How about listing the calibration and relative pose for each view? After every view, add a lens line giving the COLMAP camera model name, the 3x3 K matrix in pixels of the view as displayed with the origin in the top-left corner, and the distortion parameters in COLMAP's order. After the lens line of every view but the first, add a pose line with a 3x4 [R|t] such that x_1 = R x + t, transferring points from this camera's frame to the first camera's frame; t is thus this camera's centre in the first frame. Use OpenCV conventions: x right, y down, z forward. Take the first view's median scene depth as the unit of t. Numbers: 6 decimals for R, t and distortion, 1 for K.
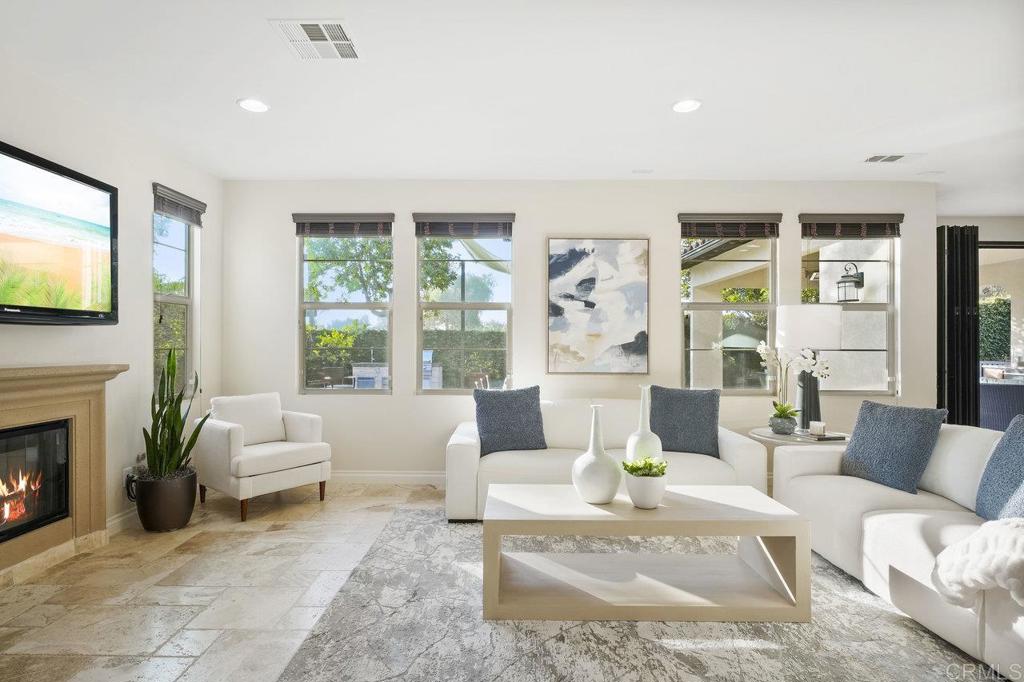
lens RADIAL K [[533.3, 0, 505.1], [0, 533.3, 343.5], [0, 0, 1]] dist [-0.007009, 0.001919]
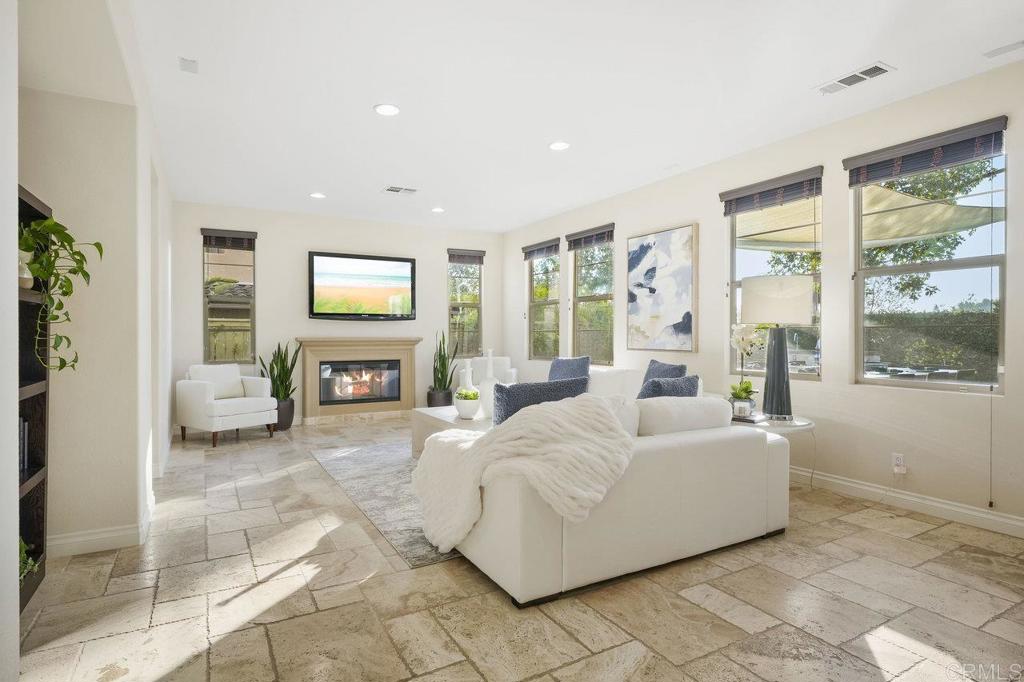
lens RADIAL K [[533.3, 0, 505.8], [0, 533.3, 336.8], [0, 0, 1]] dist [-0.007009, 0.001919]
pose [[0.502120, 0.000595, -0.864798, 1.034238], [0.005899, 0.999974, 0.004113, 0.021423], [0.864778, -0.007166, 0.502104, 0.147523]]
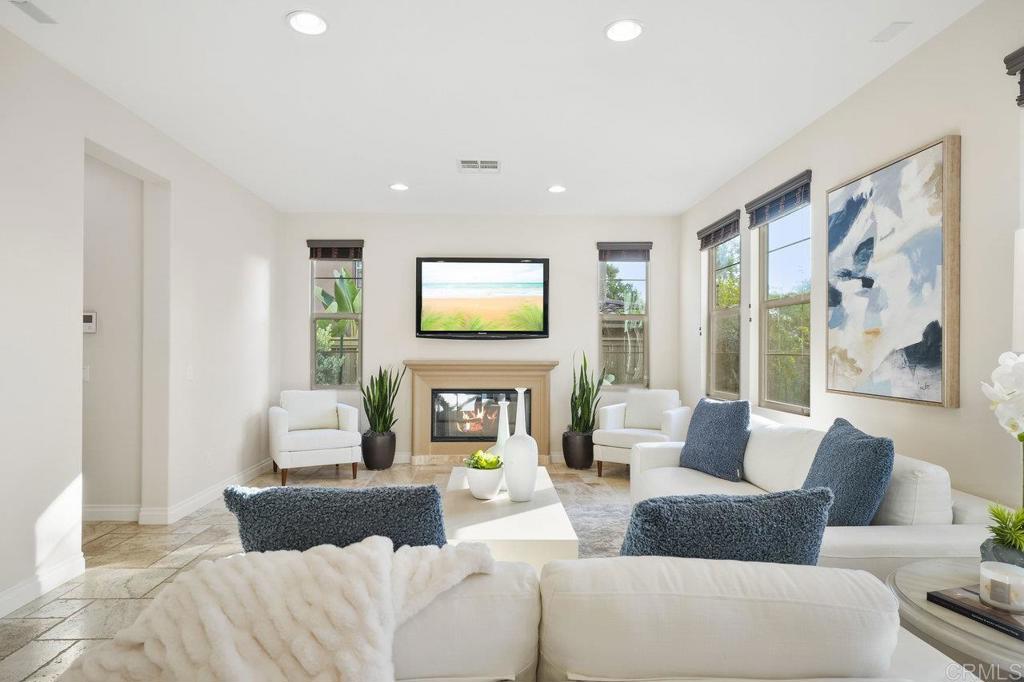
lens RADIAL K [[571.2, 0, 514.8], [0, 571.2, 347.0], [0, 0, 1]] dist [0.002090, 0.002085]
pose [[0.056327, -0.007290, -0.998386, 0.816756], [0.001040, 0.999973, -0.007243, 0.005253], [0.998412, -0.000630, 0.056333, 0.578266]]
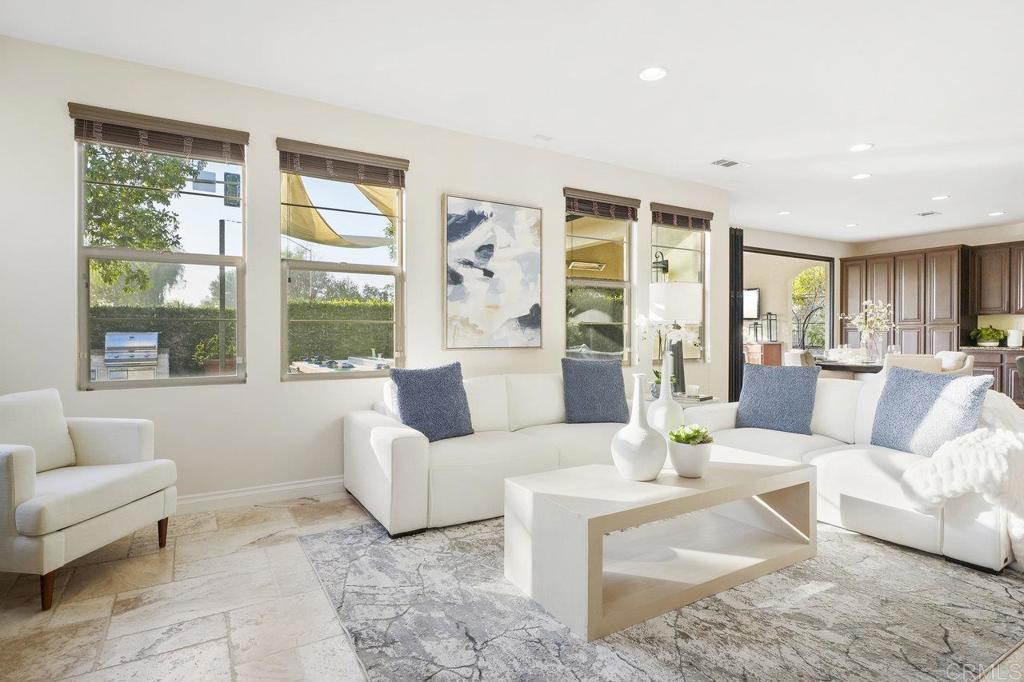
lens RADIAL K [[533.3, 0, 508.7], [0, 533.3, 336.3], [0, 0, 1]] dist [-0.007009, 0.001919]
pose [[0.852285, -0.007916, 0.523018, -0.302327], [0.000202, 0.999890, 0.014803, 0.022540], [-0.523078, -0.012511, 0.852193, 0.204801]]
